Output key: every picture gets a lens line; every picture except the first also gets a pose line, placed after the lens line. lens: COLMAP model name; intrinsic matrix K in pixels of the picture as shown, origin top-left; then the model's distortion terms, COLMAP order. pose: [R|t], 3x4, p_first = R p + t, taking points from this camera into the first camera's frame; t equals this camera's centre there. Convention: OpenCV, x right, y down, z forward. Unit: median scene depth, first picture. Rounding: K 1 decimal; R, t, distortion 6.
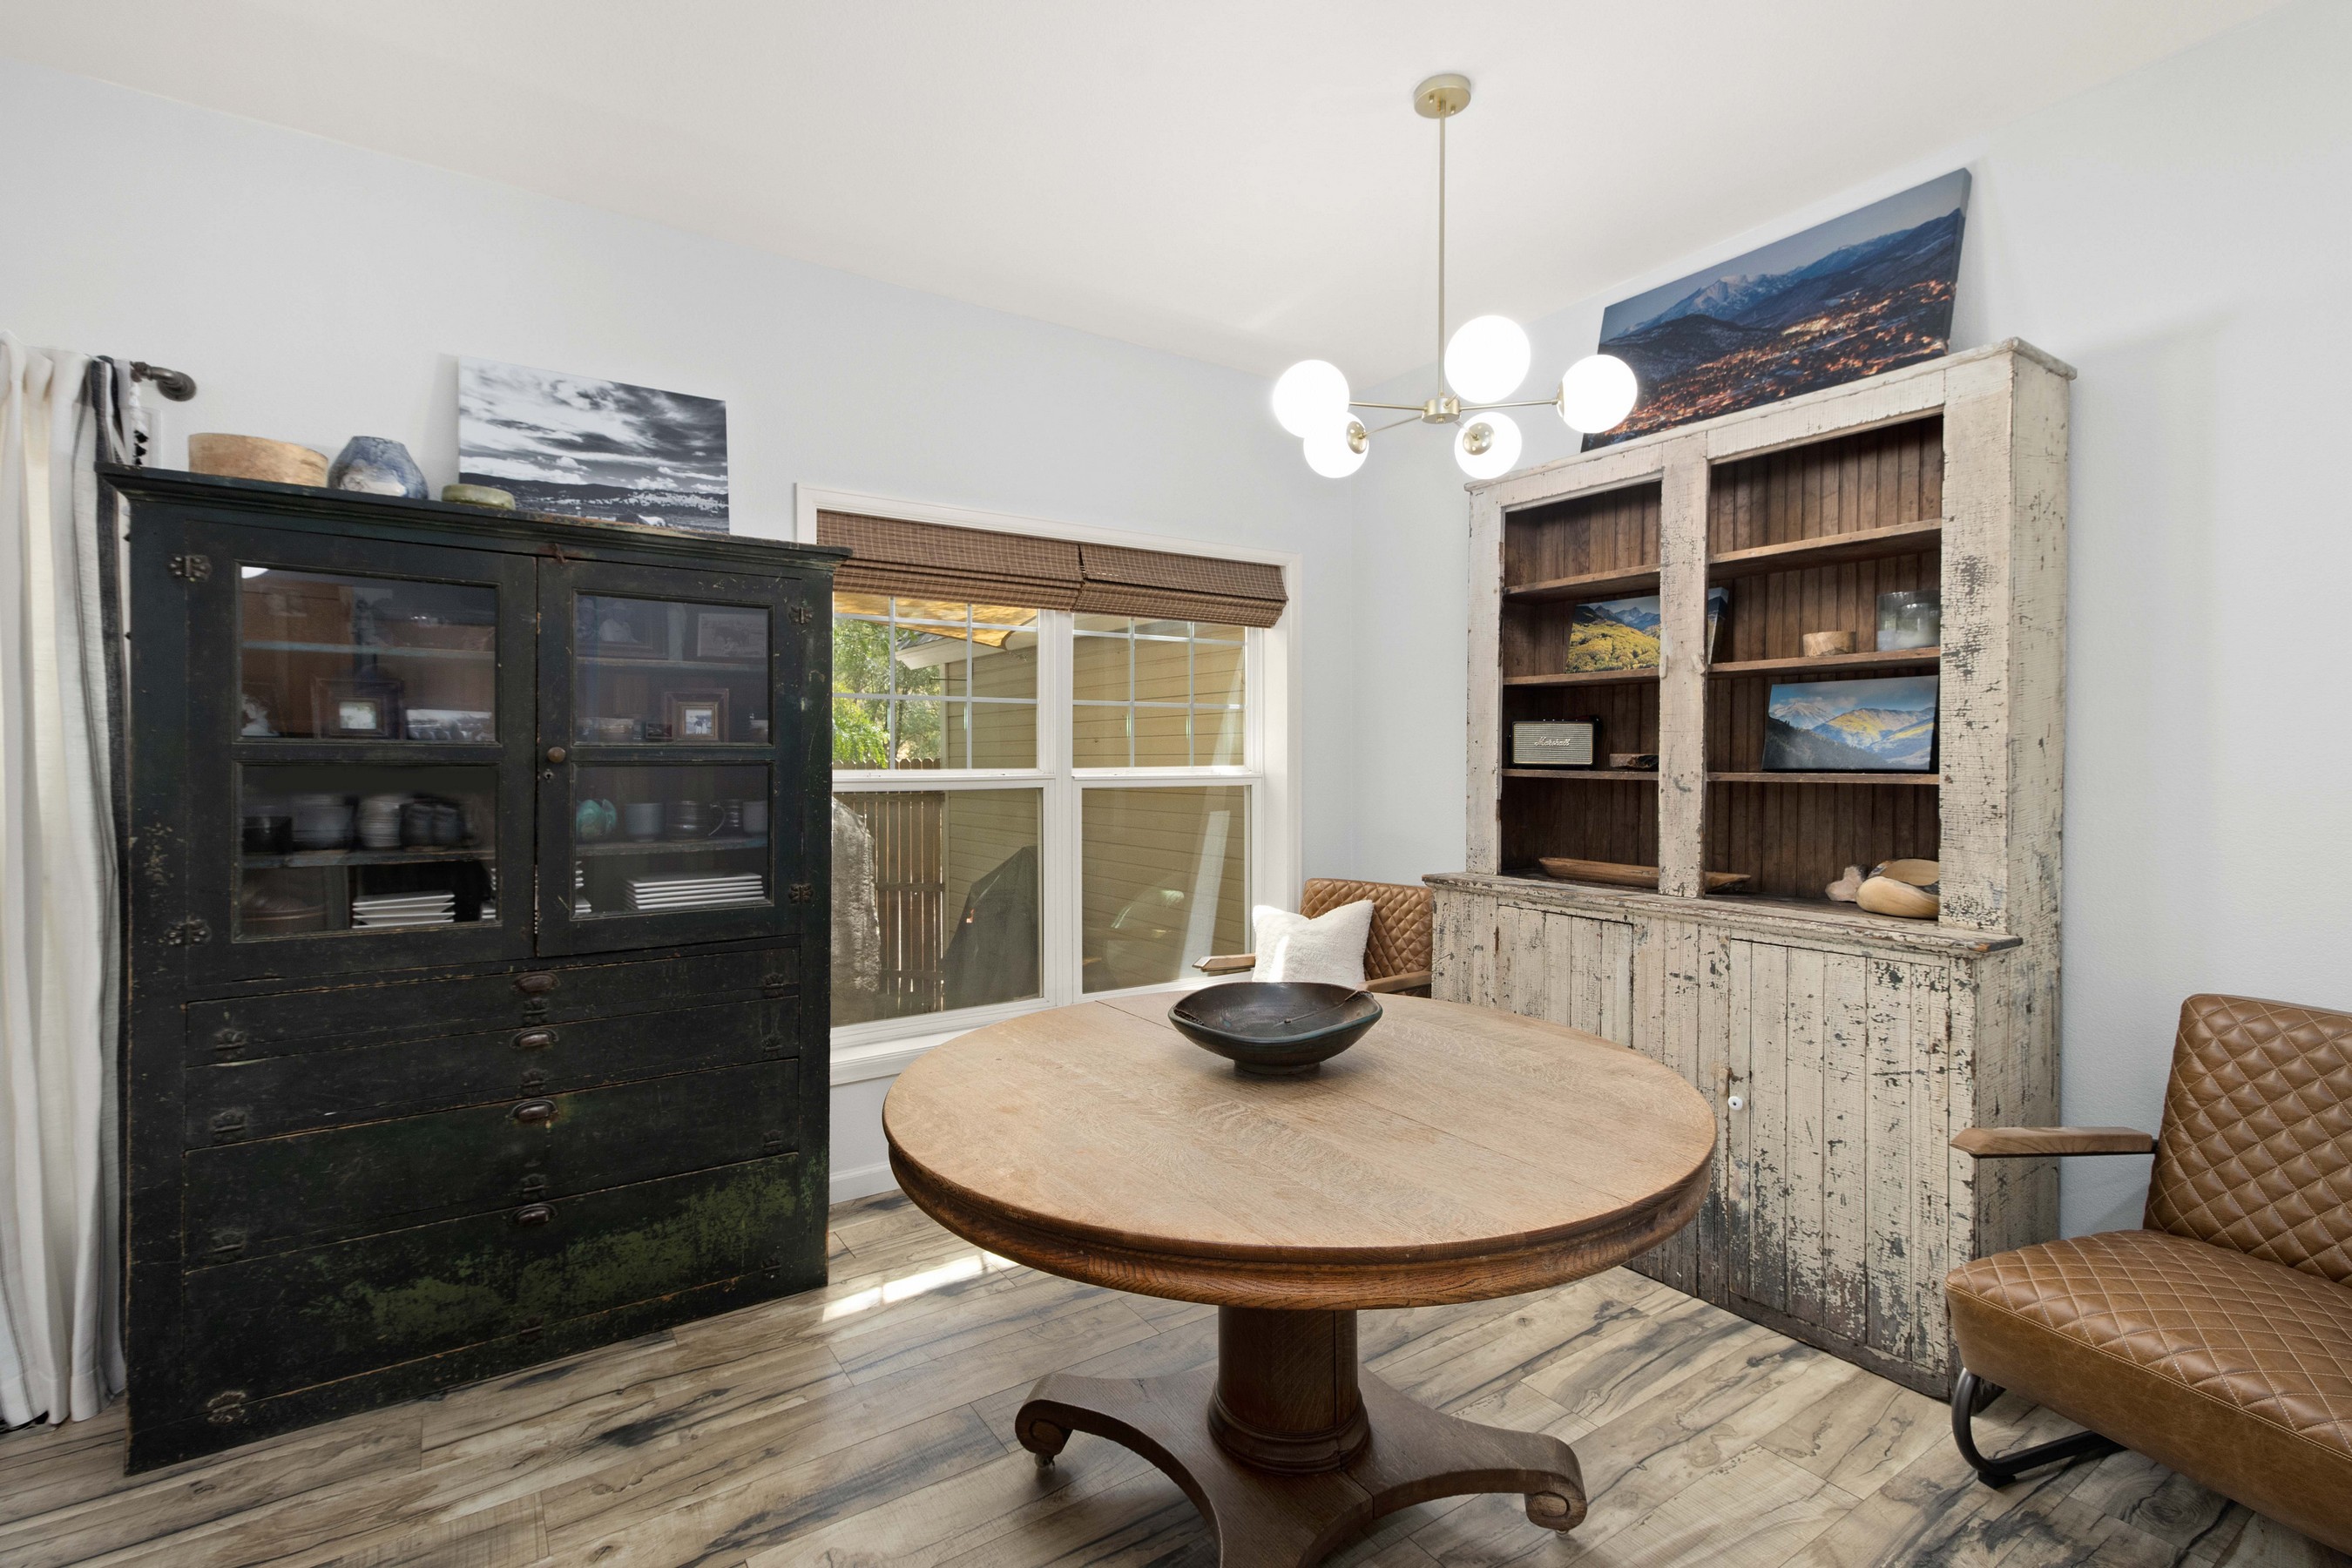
lens RADIAL K [[1038.9, 0, 1134.1], [0, 1038.9, 748.0], [0, 0, 1]] dist [0.010446, -0.000965]
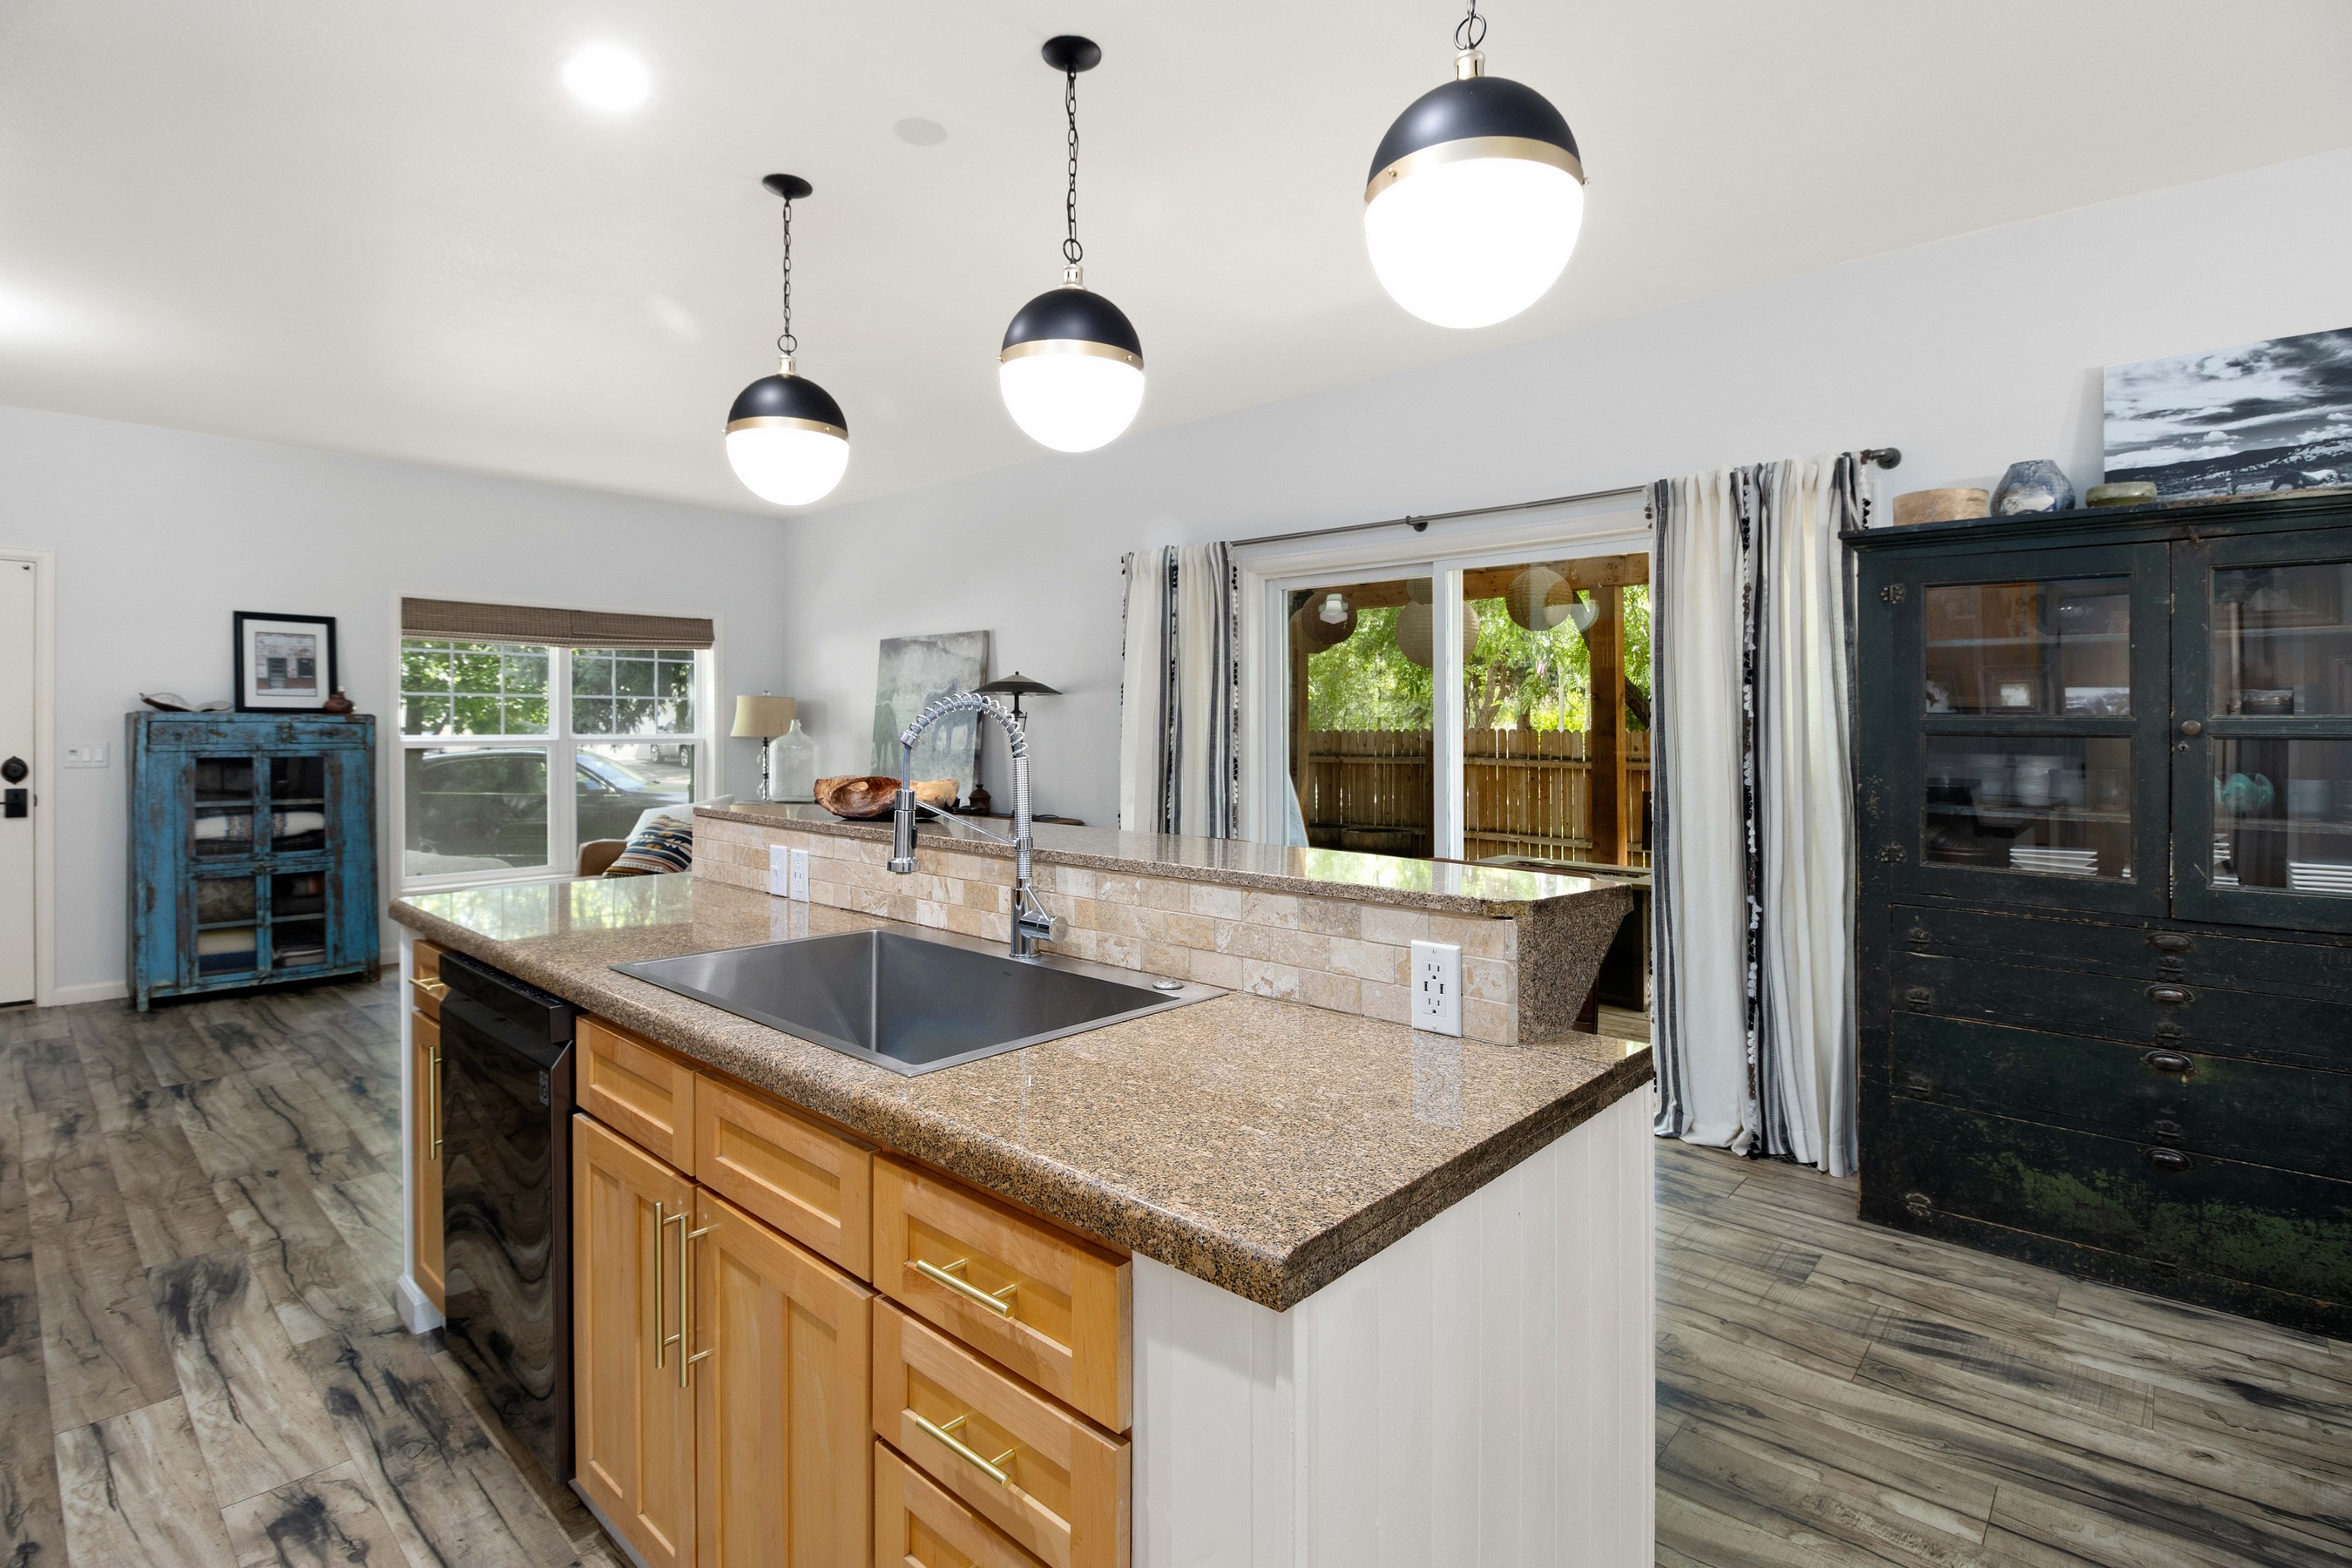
lens RADIAL K [[1113.2, 0, 1170.7], [0, 1113.2, 729.3], [0, 0, 1]] dist [-0.002222, -0.011390]
pose [[0.227244, 0.002367, -0.973835, 0.288477], [0.005703, 0.999977, 0.003761, -0.001832], [0.973821, -0.006408, 0.227225, -0.247828]]
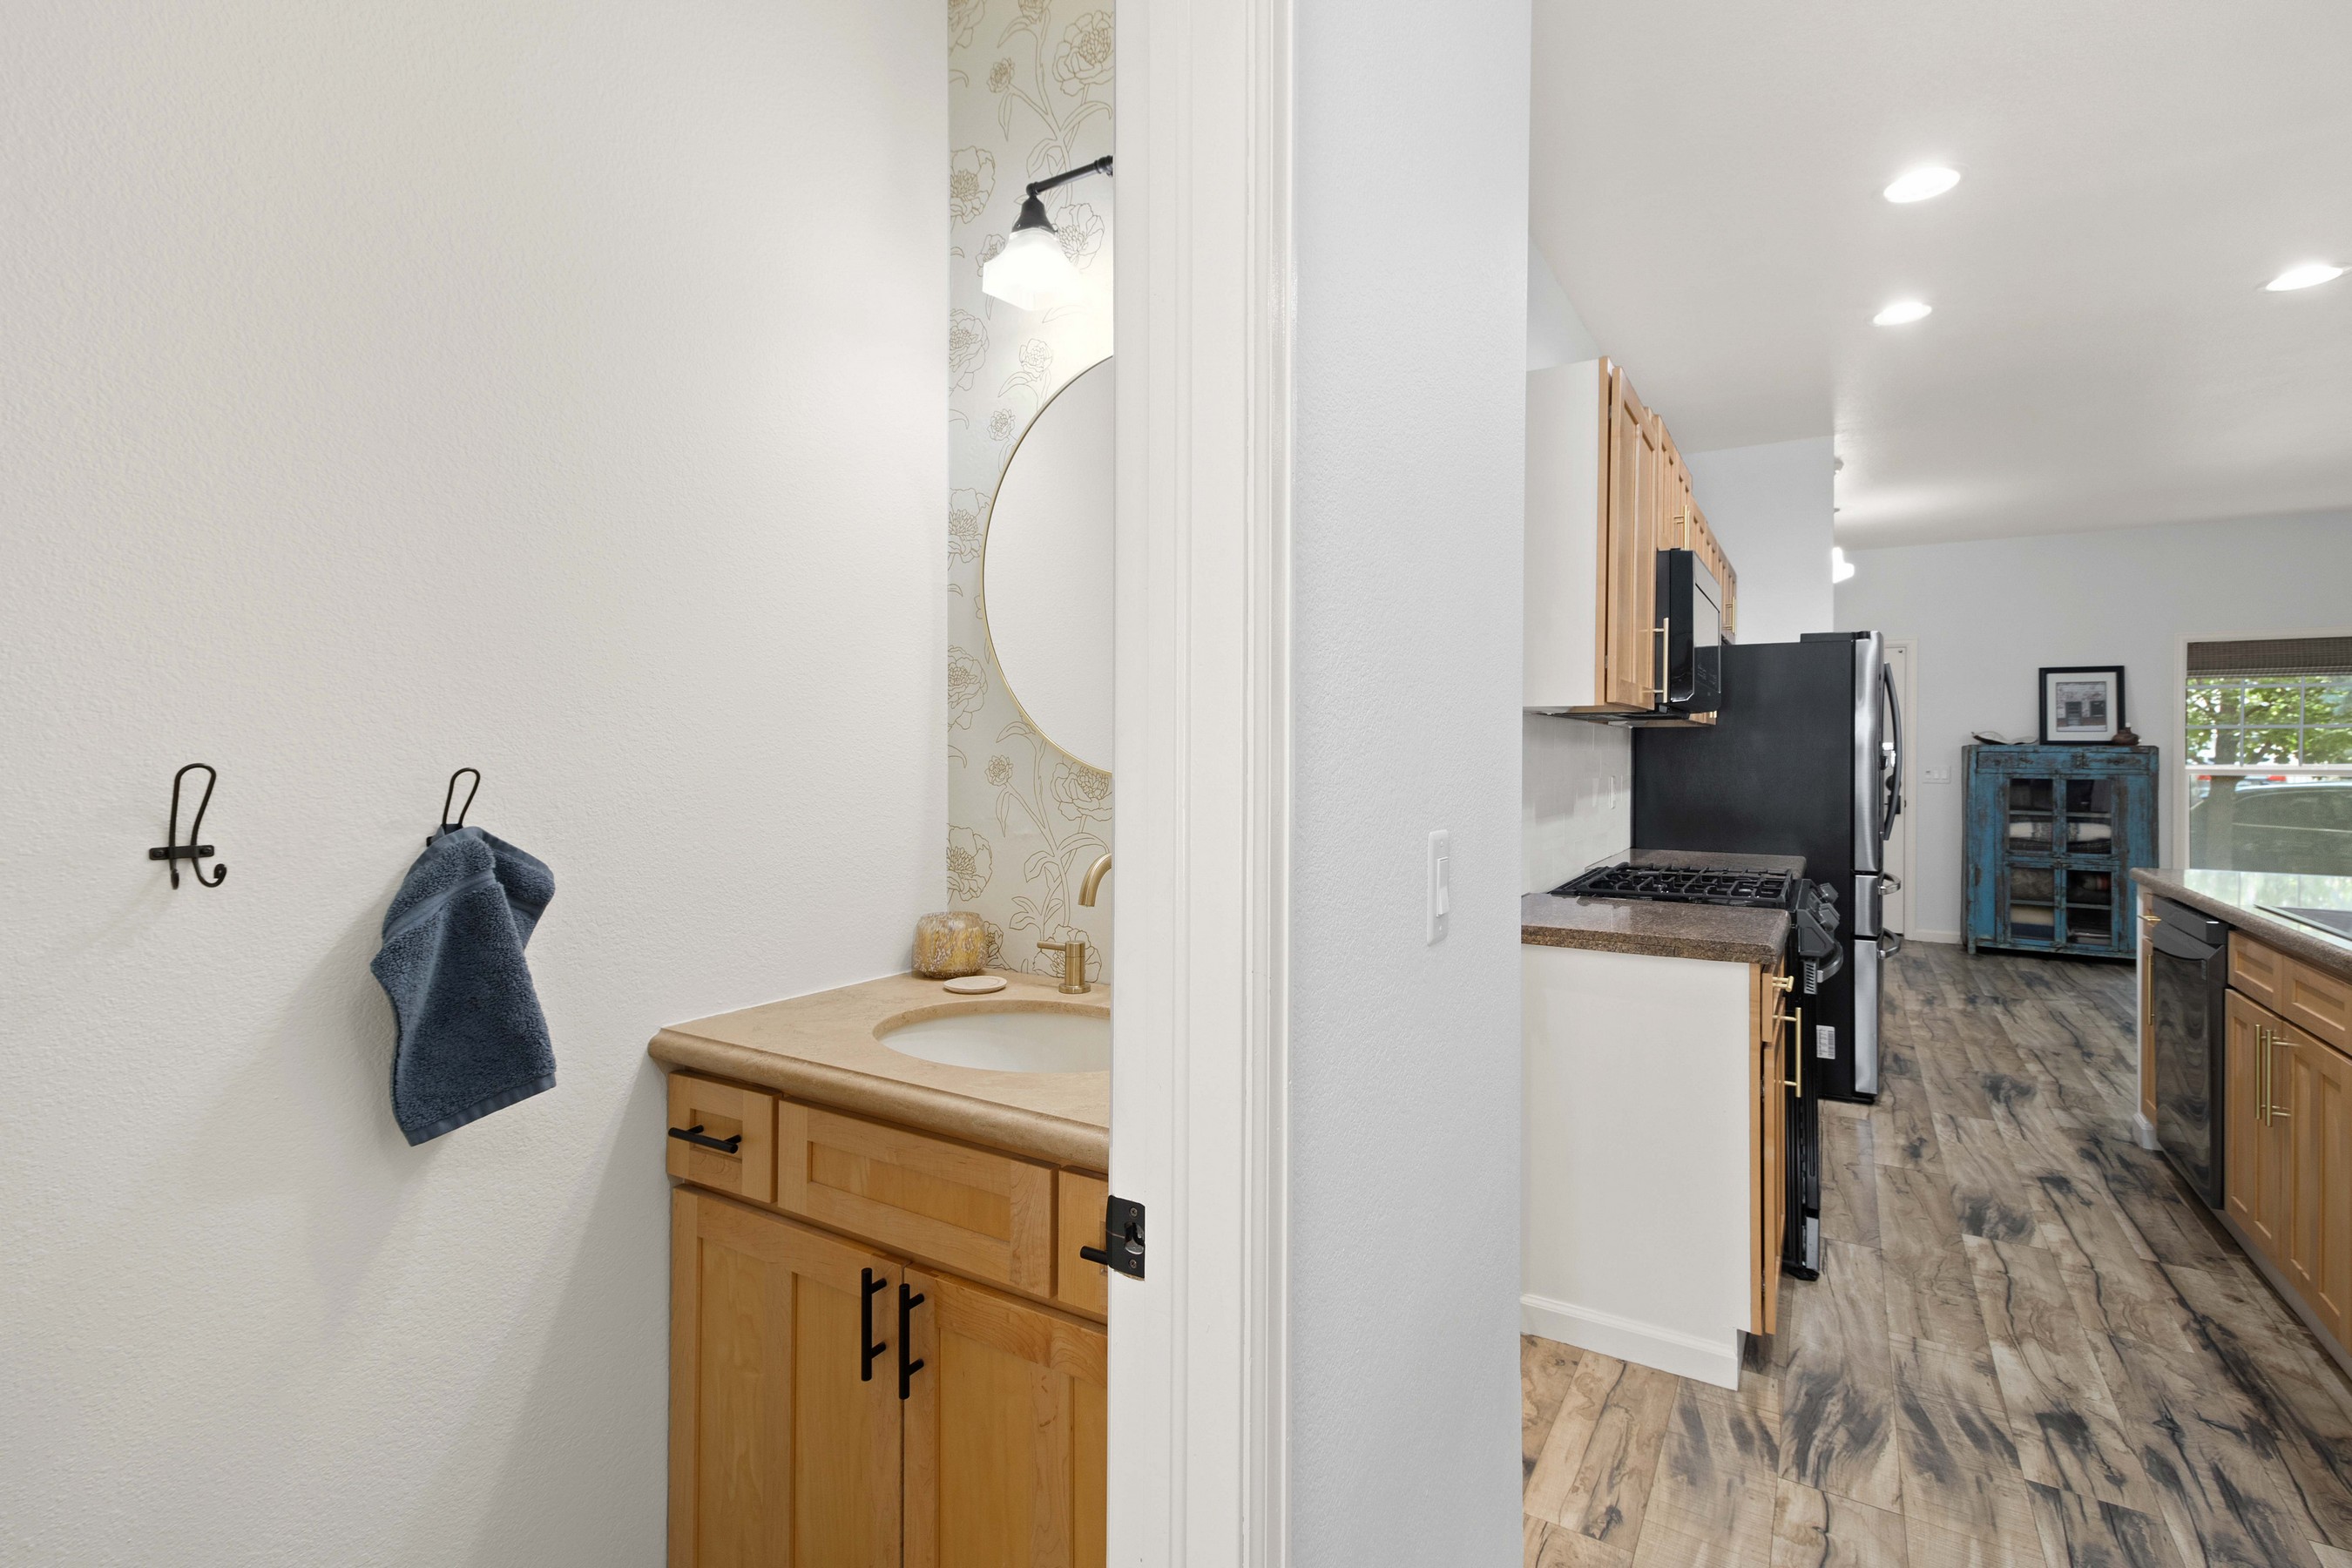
lens RADIAL K [[1100.3, 0, 1174.5], [0, 1100.3, 756.9], [0, 0, 1]] dist [0.018003, -0.001078]
pose [[-0.908864, -0.000825, -0.417092, 1.107599], [0.000015, 0.999998, -0.002011, -0.000043], [0.417093, -0.001834, -0.908862, 0.199943]]
